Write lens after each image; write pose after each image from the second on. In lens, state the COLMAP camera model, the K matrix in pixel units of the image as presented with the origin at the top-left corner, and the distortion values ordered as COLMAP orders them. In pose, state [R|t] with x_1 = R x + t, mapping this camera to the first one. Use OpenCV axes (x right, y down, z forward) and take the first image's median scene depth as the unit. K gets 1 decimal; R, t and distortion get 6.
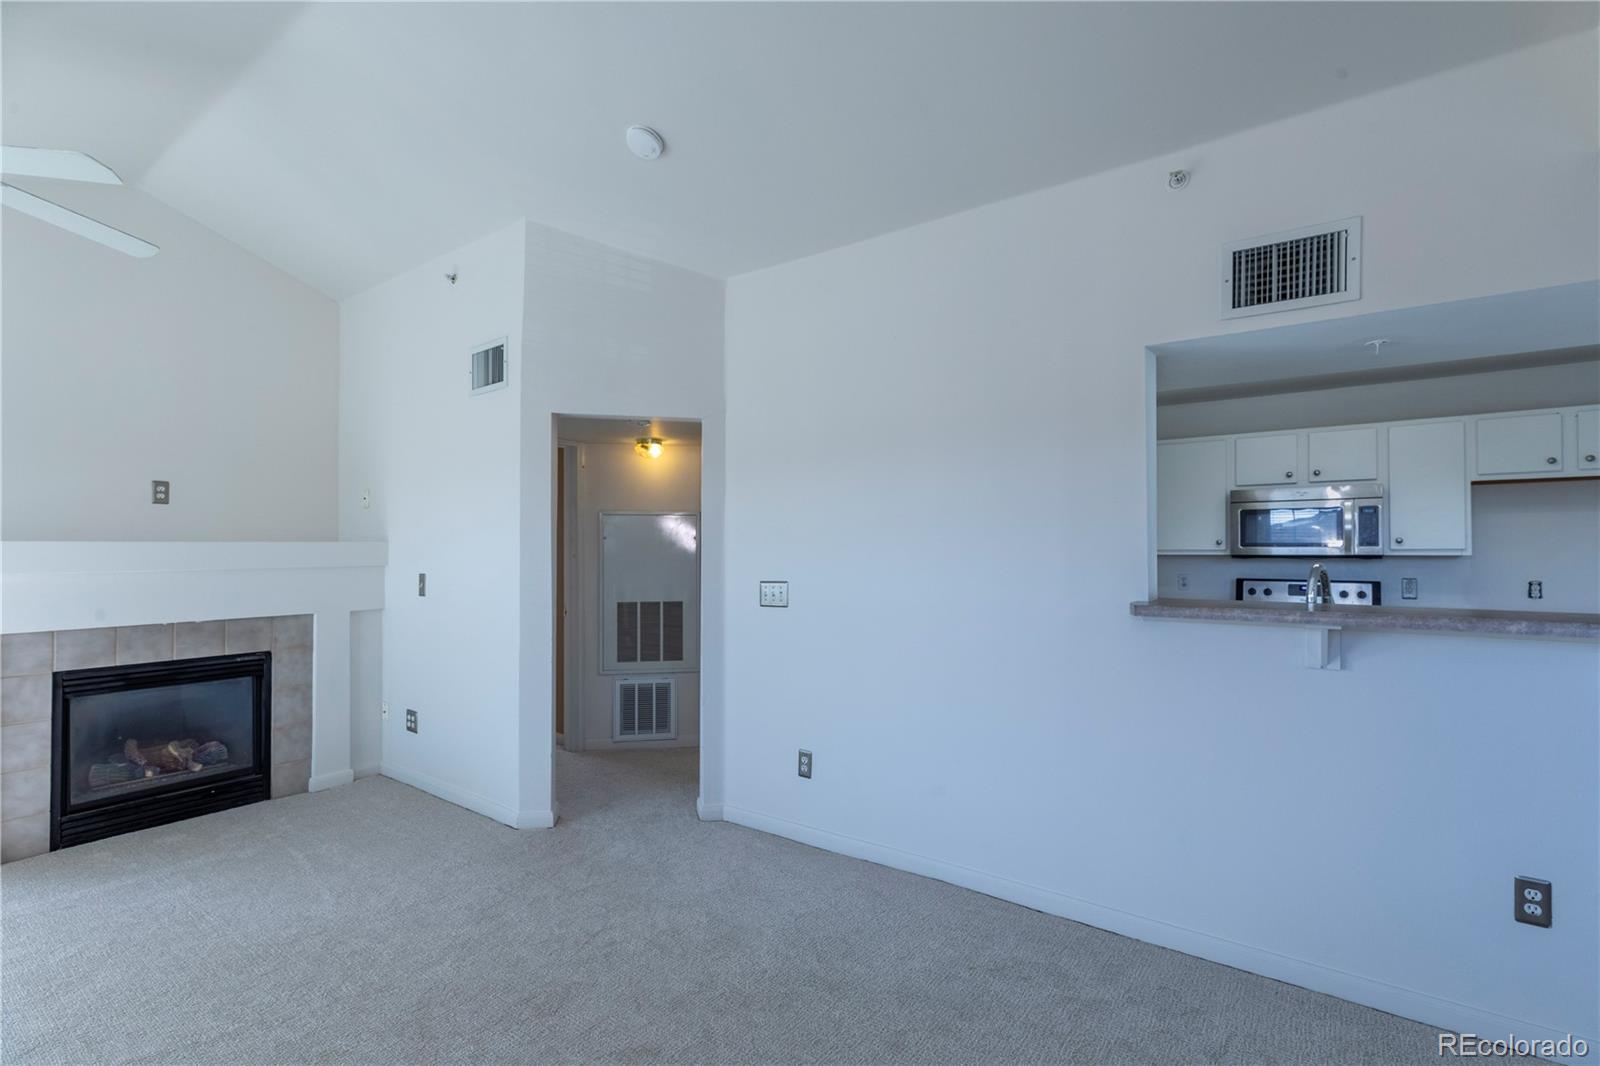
lens RADIAL K [[728.3, 0, 798.0], [0, 728.3, 545.2], [0, 0, 1]] dist [0.004553, 0.001314]
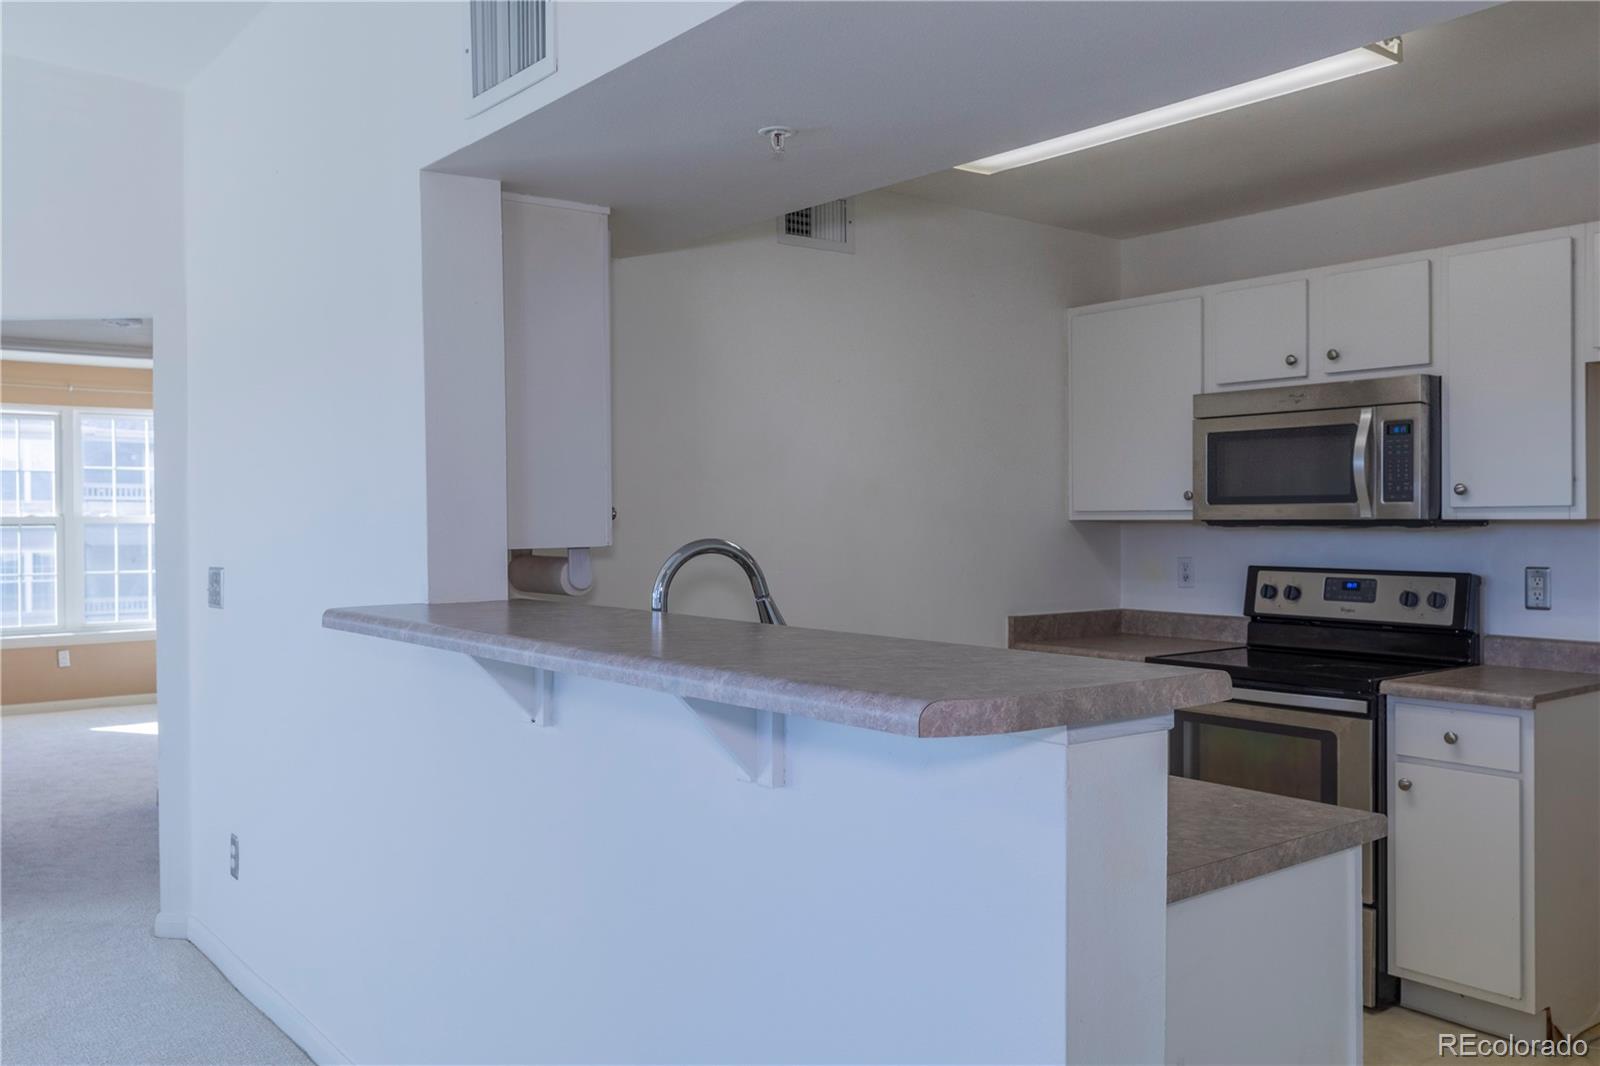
lens RADIAL K [[1328.6, 0, 793.0], [0, 1328.6, 532.3], [0, 0, 1]] dist [0.016997, -0.009948]
pose [[0.964255, -0.001534, -0.264970, 0.656339], [0.007018, 0.999780, 0.019753, 0.001864], [0.264881, -0.020907, 0.964054, 0.021545]]
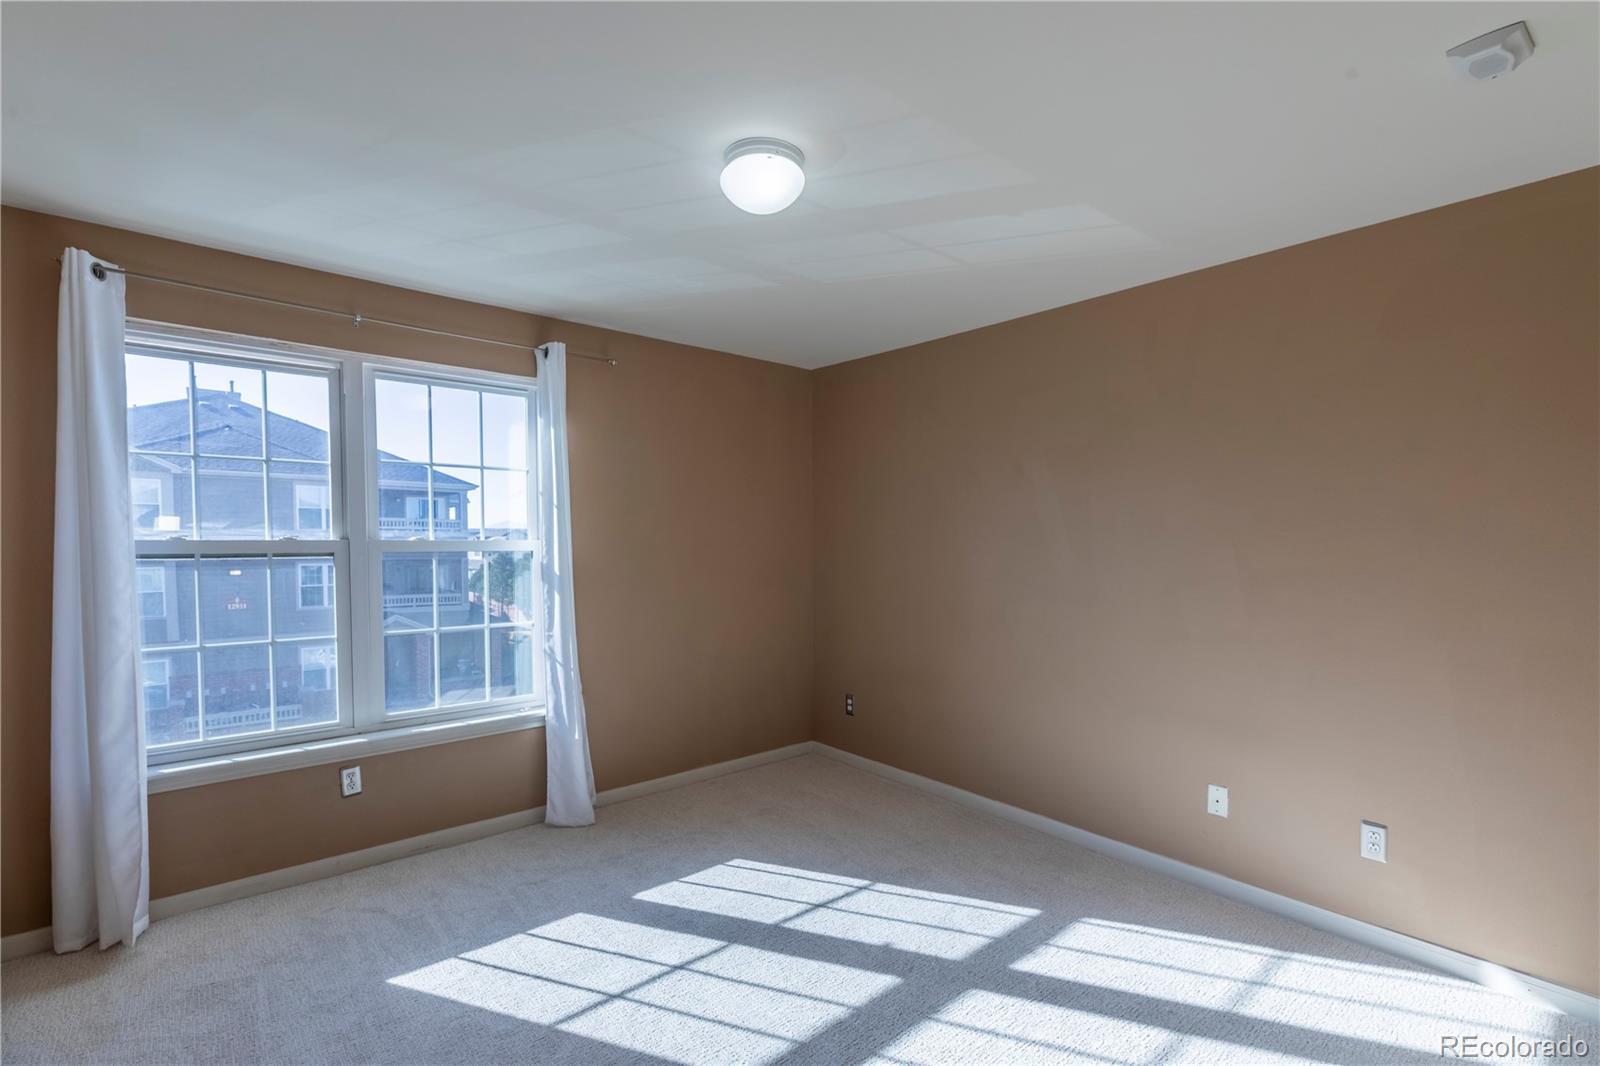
lens RADIAL K [[728.3, 0, 800.4], [0, 728.3, 569.2], [0, 0, 1]] dist [0.004553, 0.001314]
pose [[0.979391, 0.008791, -0.201783, -0.456754], [0.000947, 0.998842, 0.048112, 0.004949], [0.201972, -0.047311, 0.978248, 1.161597]]
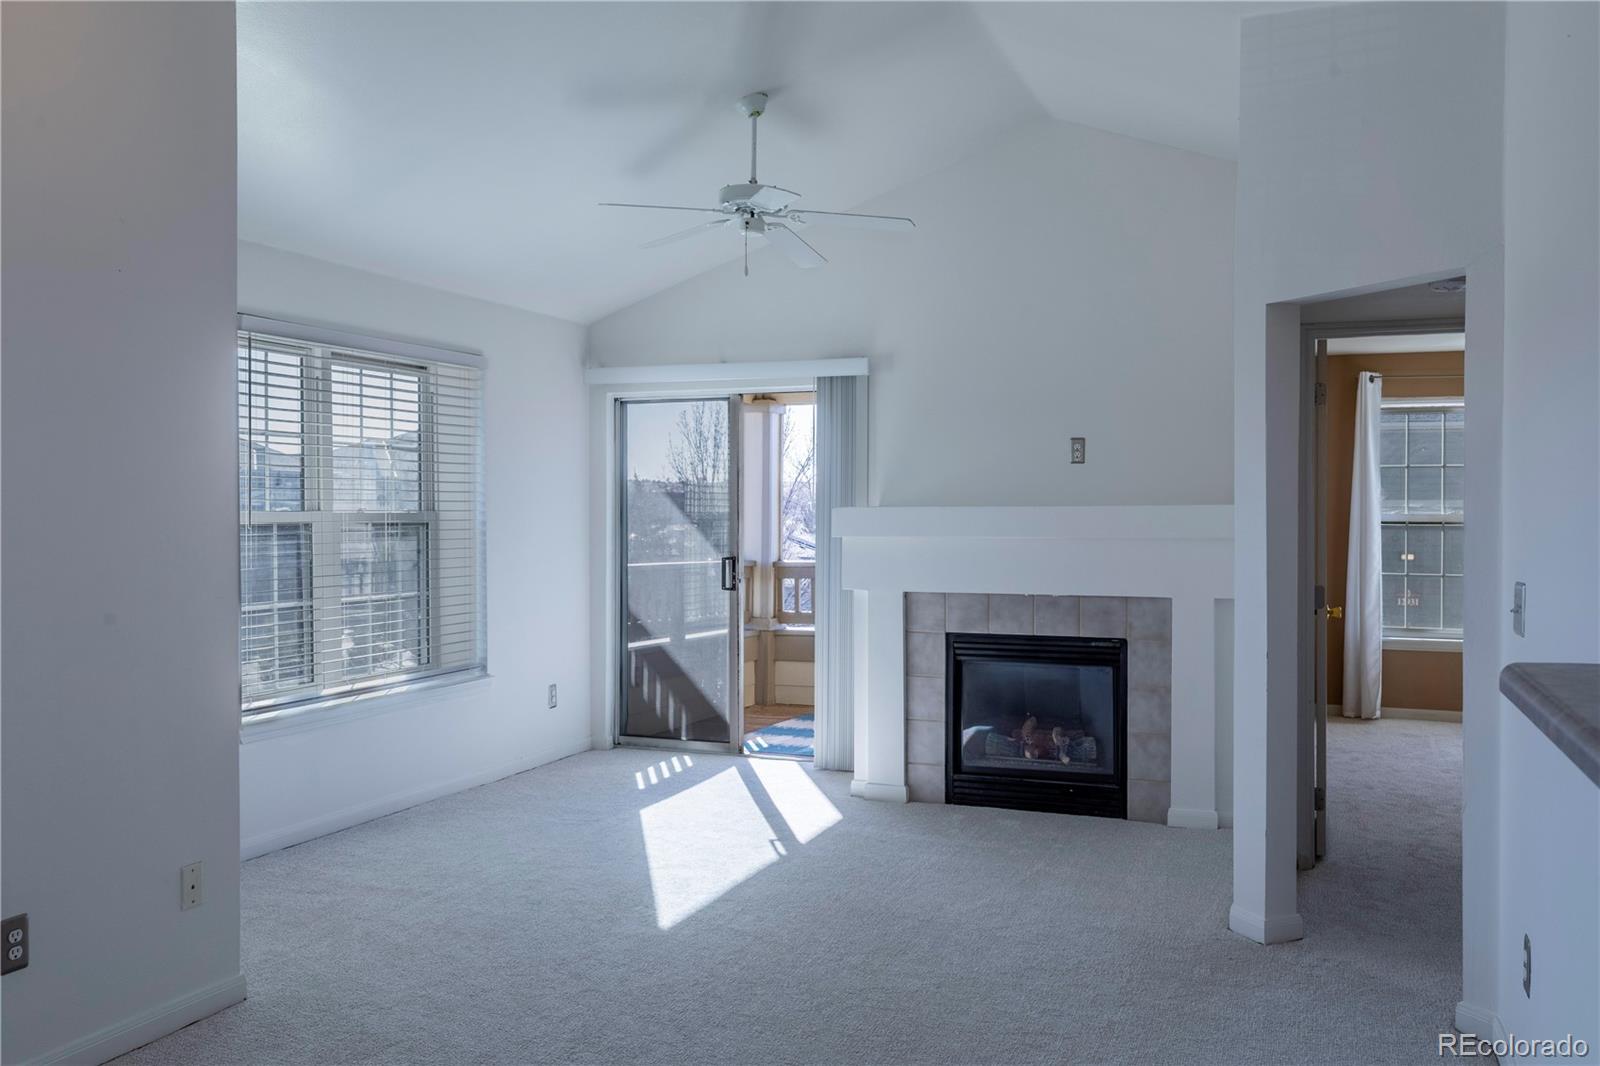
lens RADIAL K [[1328.6, 0, 803.0], [0, 1328.6, 517.0], [0, 0, 1]] dist [0.016997, -0.009948]
pose [[0.260523, 0.005746, -0.965450, 0.621392], [0.003803, 0.999968, 0.006978, -0.003691], [0.965460, -0.005490, 0.260493, 0.259354]]
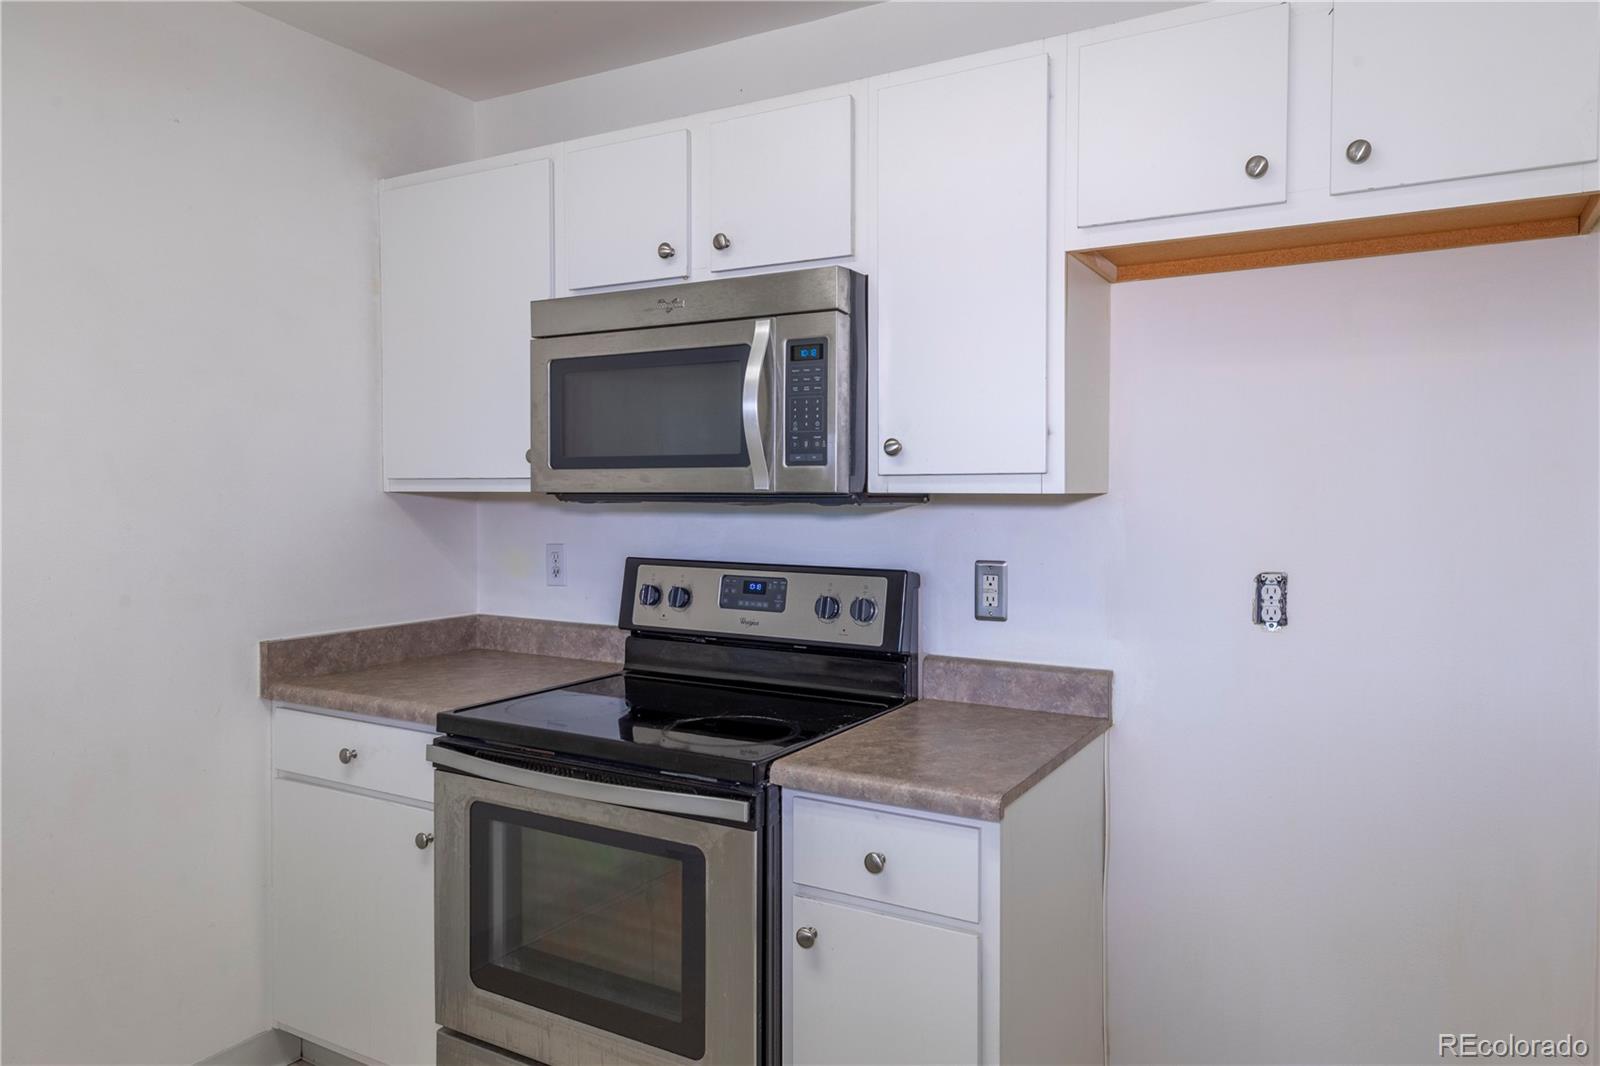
lens RADIAL K [[1099.0, 0, 803.6], [0, 1099.0, 530.5], [0, 0, 1]] dist [0.035430, 0.000315]
pose [[0.994381, -0.003556, 0.105800, 0.765724], [-0.001476, 0.998873, 0.047441, 0.007748], [-0.105849, -0.047330, 0.993255, 0.548503]]
